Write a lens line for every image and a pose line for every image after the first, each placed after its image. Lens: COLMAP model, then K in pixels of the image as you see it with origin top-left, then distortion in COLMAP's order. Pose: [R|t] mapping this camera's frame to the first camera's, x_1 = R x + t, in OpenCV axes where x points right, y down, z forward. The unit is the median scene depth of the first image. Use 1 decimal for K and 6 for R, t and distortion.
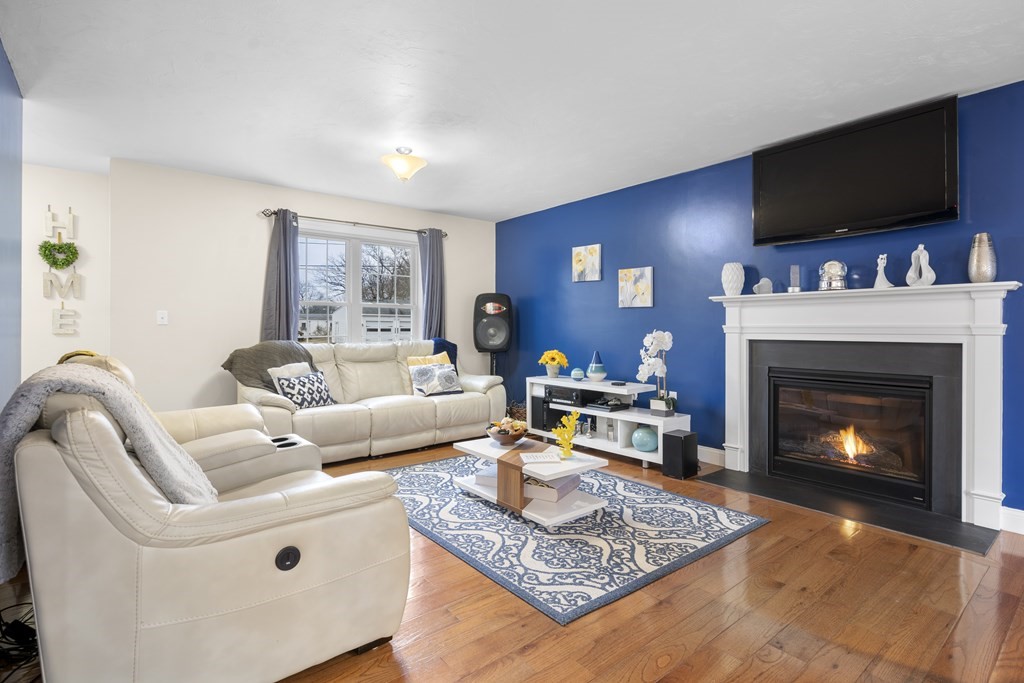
lens RADIAL K [[495.5, 0, 507.5], [0, 495.5, 325.0], [0, 0, 1]] dist [-0.001040, -0.000021]
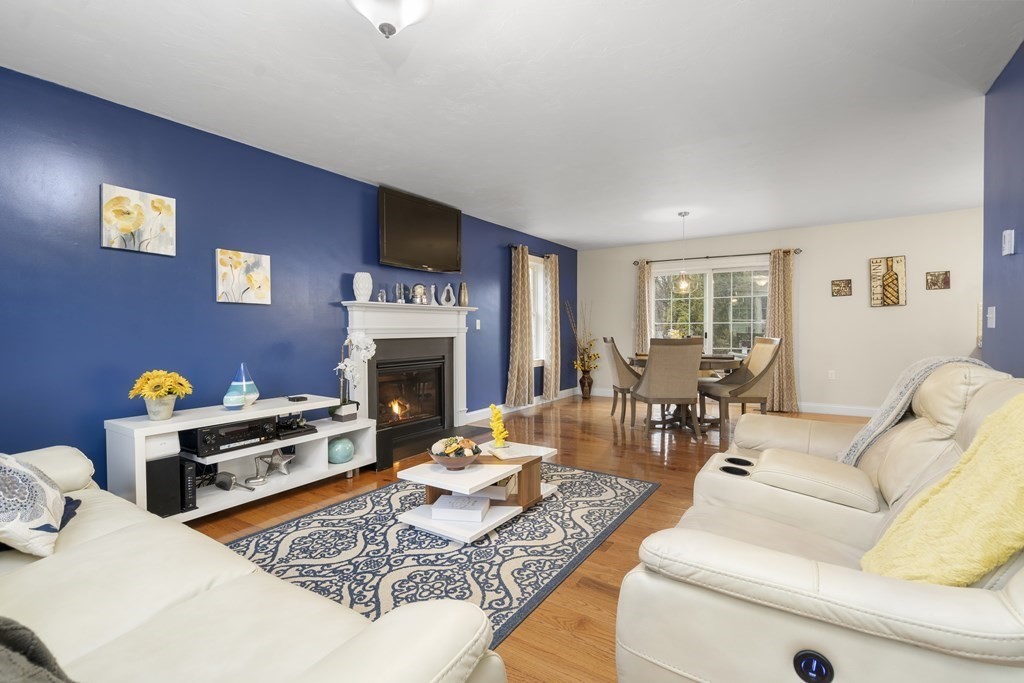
lens RADIAL K [[463.7, 0, 522.6], [0, 463.7, 331.4], [0, 0, 1]] dist [0.000605, 0.000036]
pose [[-0.313462, -0.006380, 0.949579, -0.703590], [-0.002219, 0.999980, 0.005986, 0.003060], [-0.949598, -0.000231, -0.313470, 1.026133]]
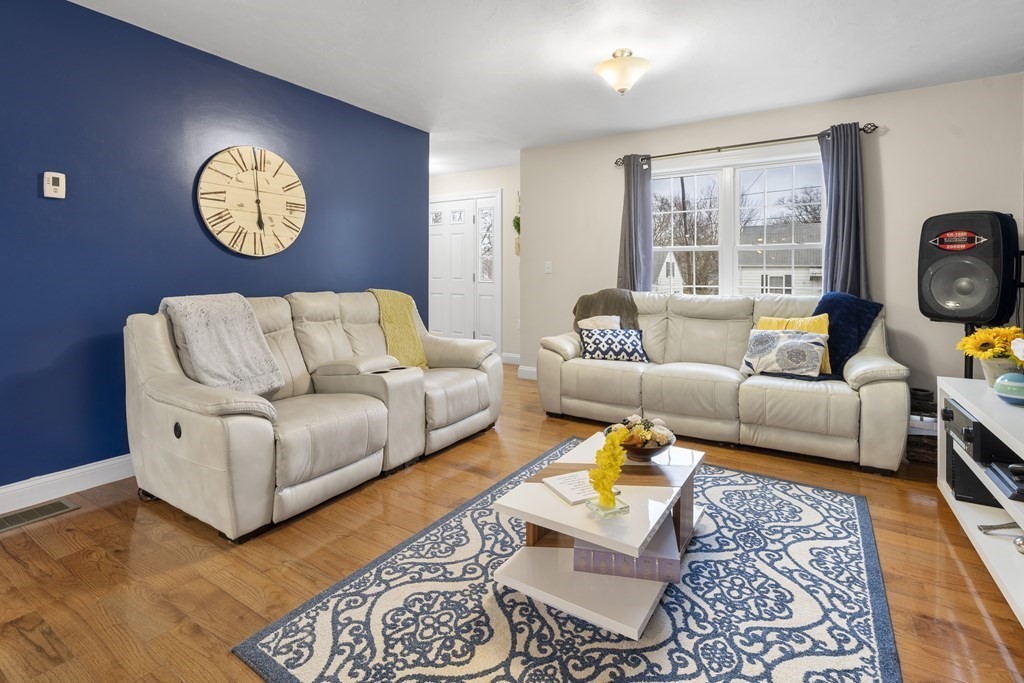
lens RADIAL K [[493.3, 0, 513.4], [0, 493.3, 276.2], [0, 0, 1]] dist [-0.000956, 0.000052]
pose [[0.317519, 0.000401, -0.948252, 0.493870], [0.001138, 0.999999, 0.000803, 0.006154], [0.948251, -0.001334, 0.317519, 0.583309]]
